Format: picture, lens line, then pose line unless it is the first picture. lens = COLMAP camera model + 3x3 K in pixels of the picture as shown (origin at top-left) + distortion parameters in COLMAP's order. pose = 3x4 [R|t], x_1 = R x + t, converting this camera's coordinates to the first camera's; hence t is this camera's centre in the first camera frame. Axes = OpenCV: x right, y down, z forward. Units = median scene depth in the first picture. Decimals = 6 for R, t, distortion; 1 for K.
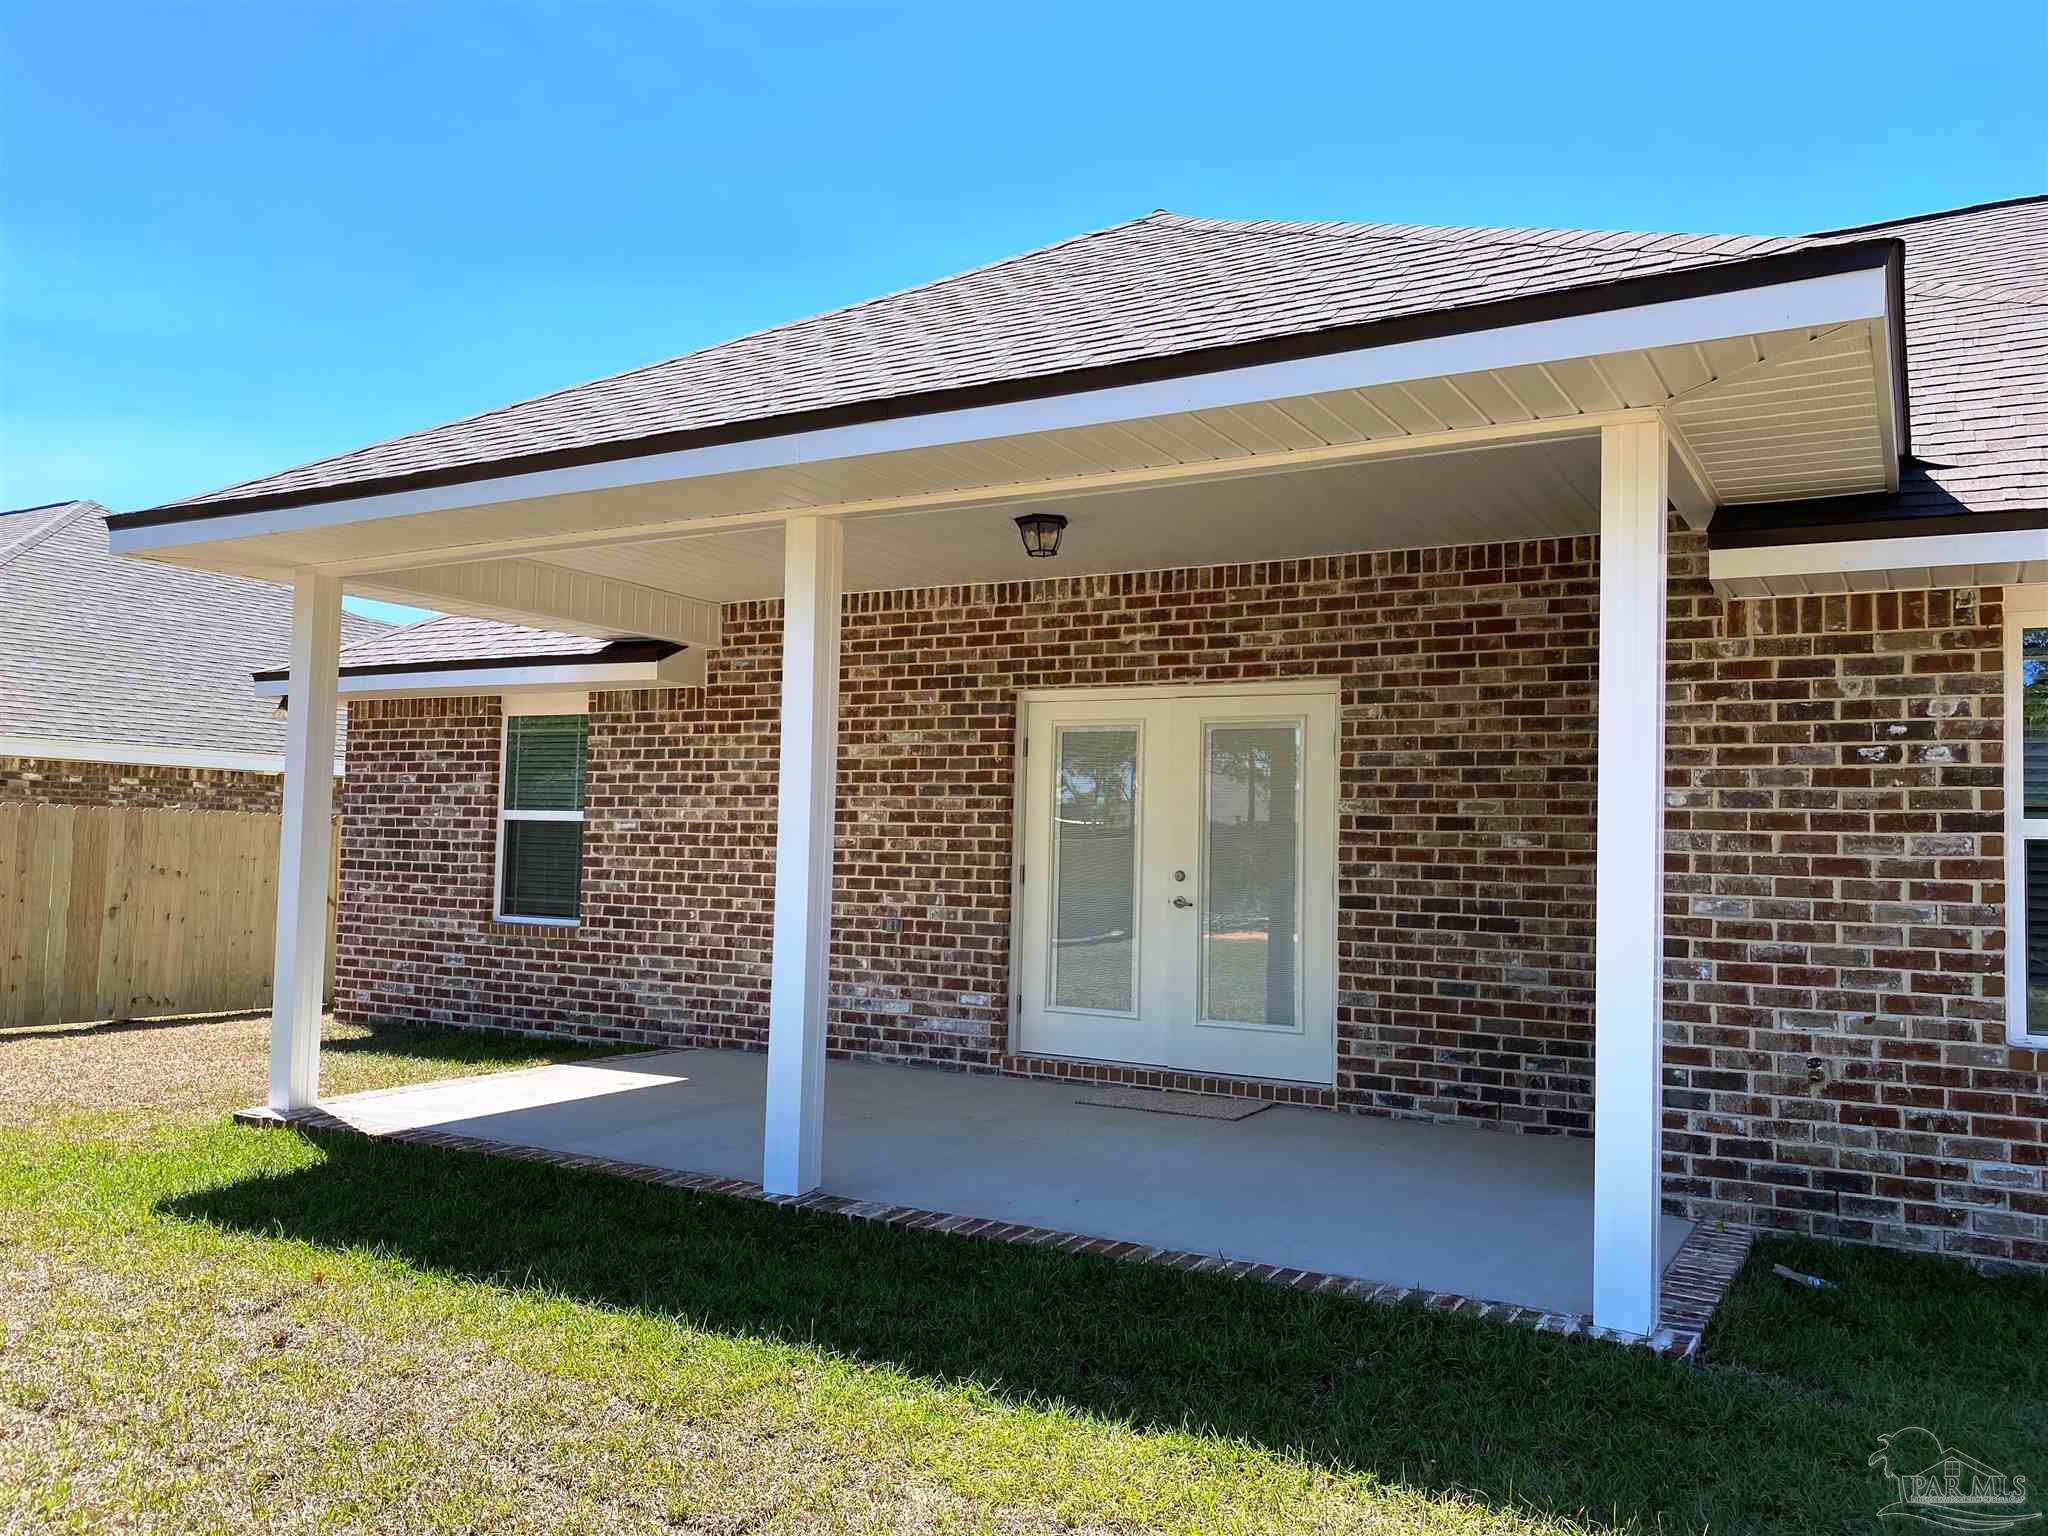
lens RADIAL K [[1458.8, 0, 1029.3], [0, 1458.8, 771.0], [0, 0, 1]] dist [0.001017, -0.023184]
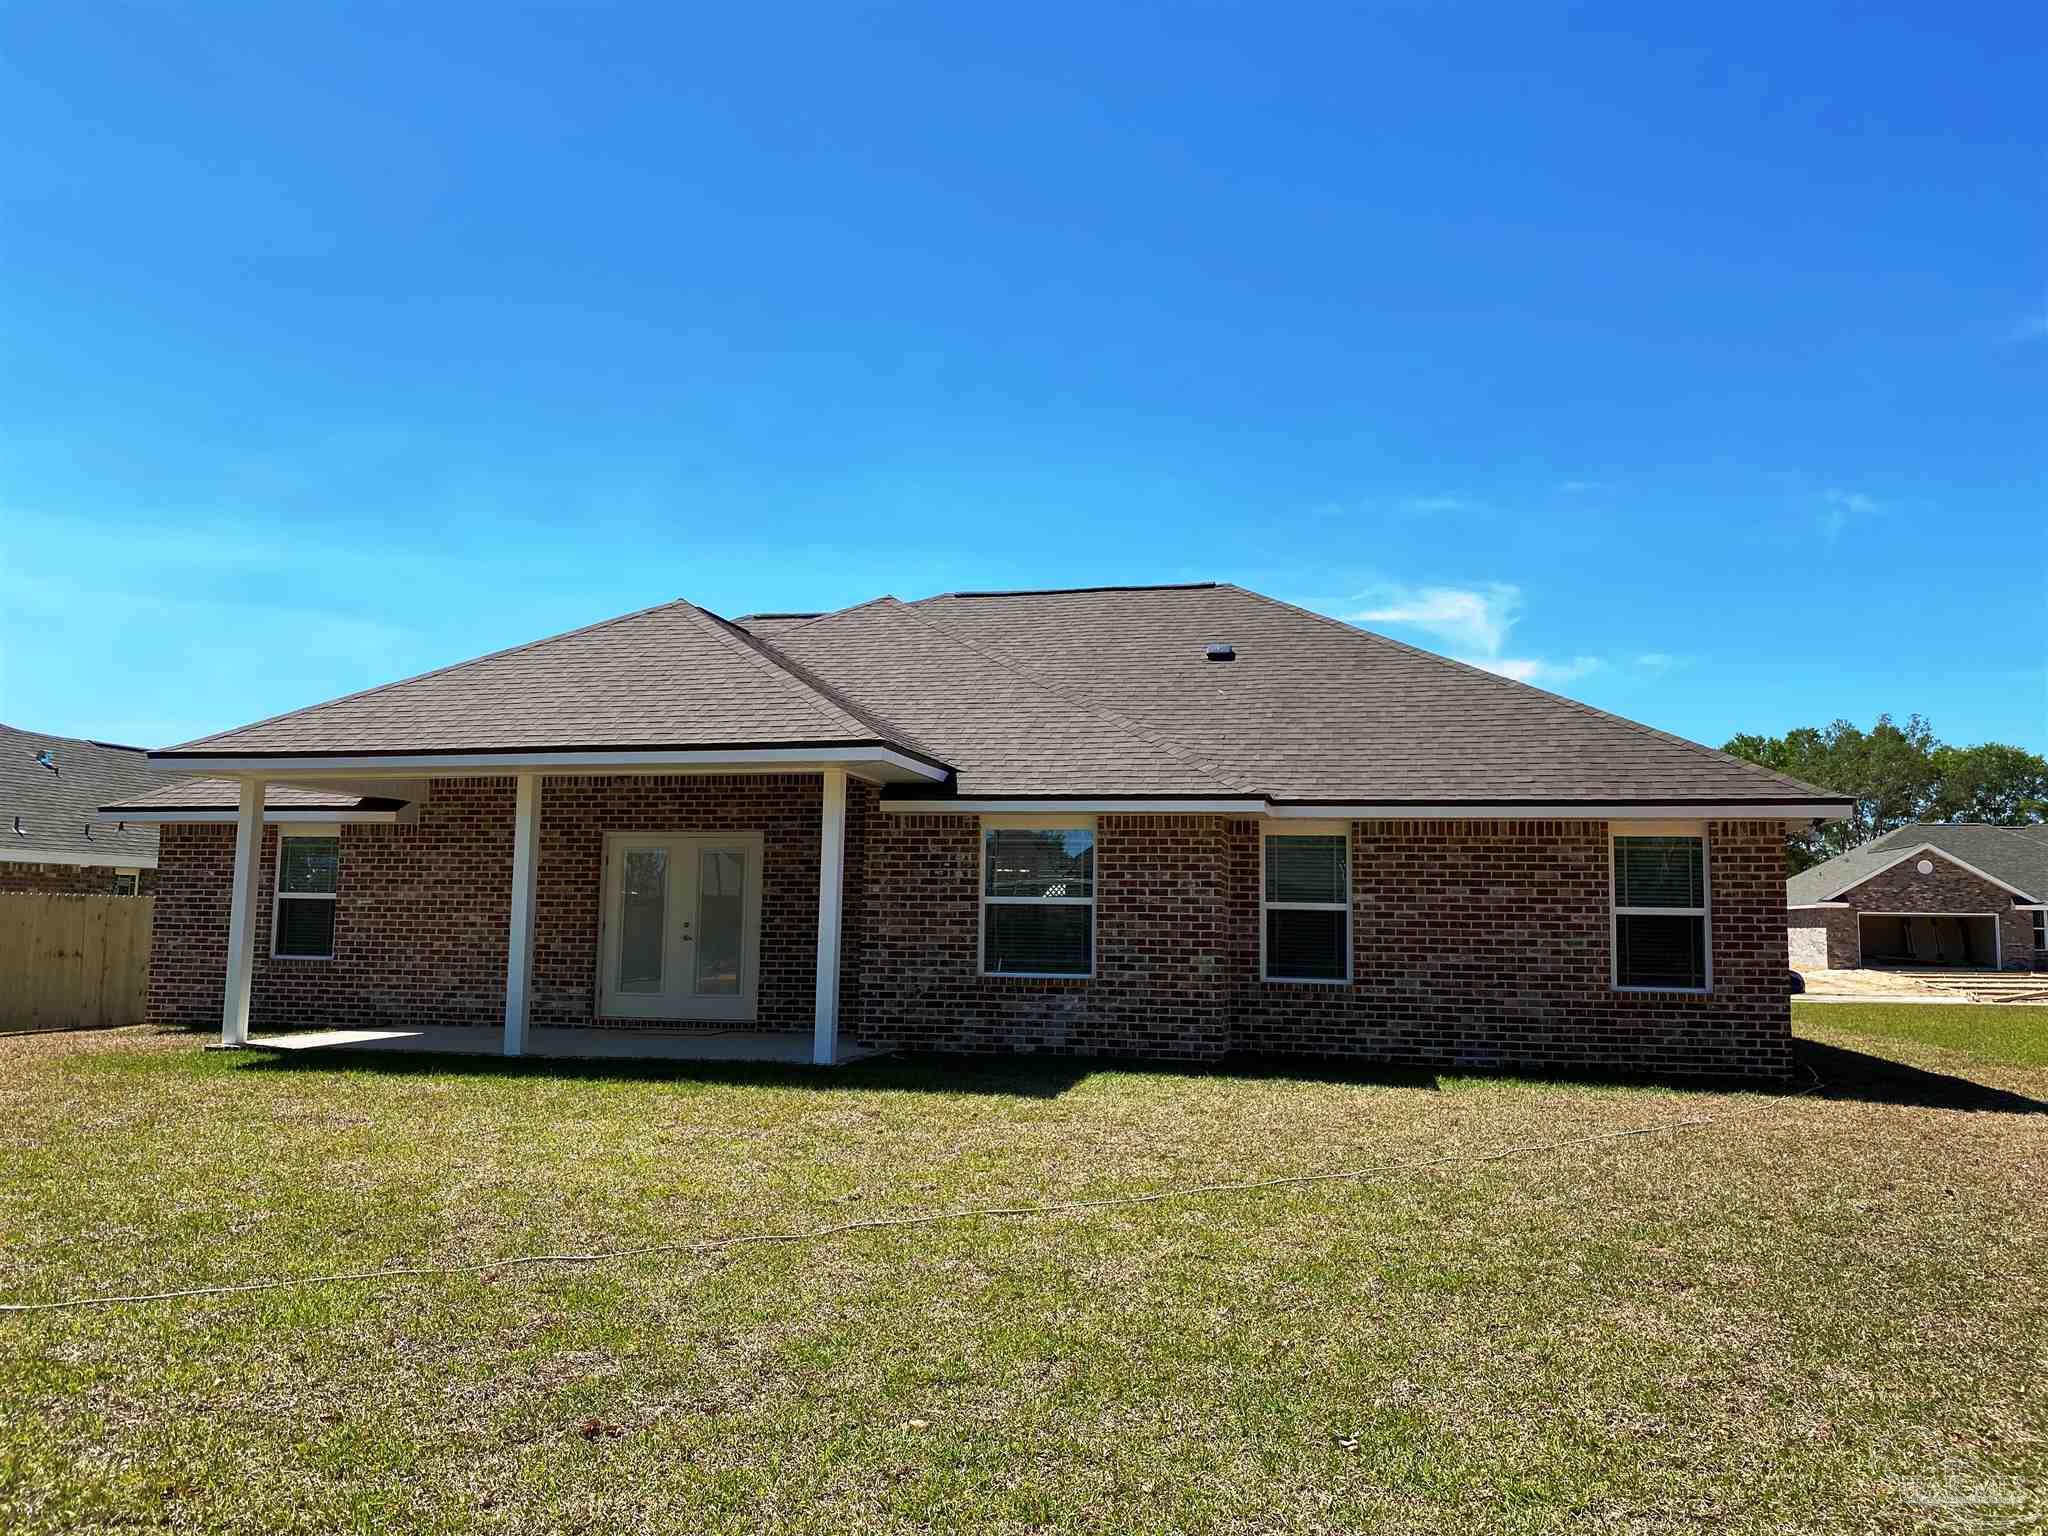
lens RADIAL K [[1458.8, 0, 1059.8], [0, 1458.8, 764.2], [0, 0, 1]] dist [0.001017, -0.023184]
pose [[0.944203, 0.024357, 0.328463, -0.079061], [-0.006957, 0.998514, -0.054047, -0.045910], [-0.329292, 0.048746, 0.942969, -1.109939]]
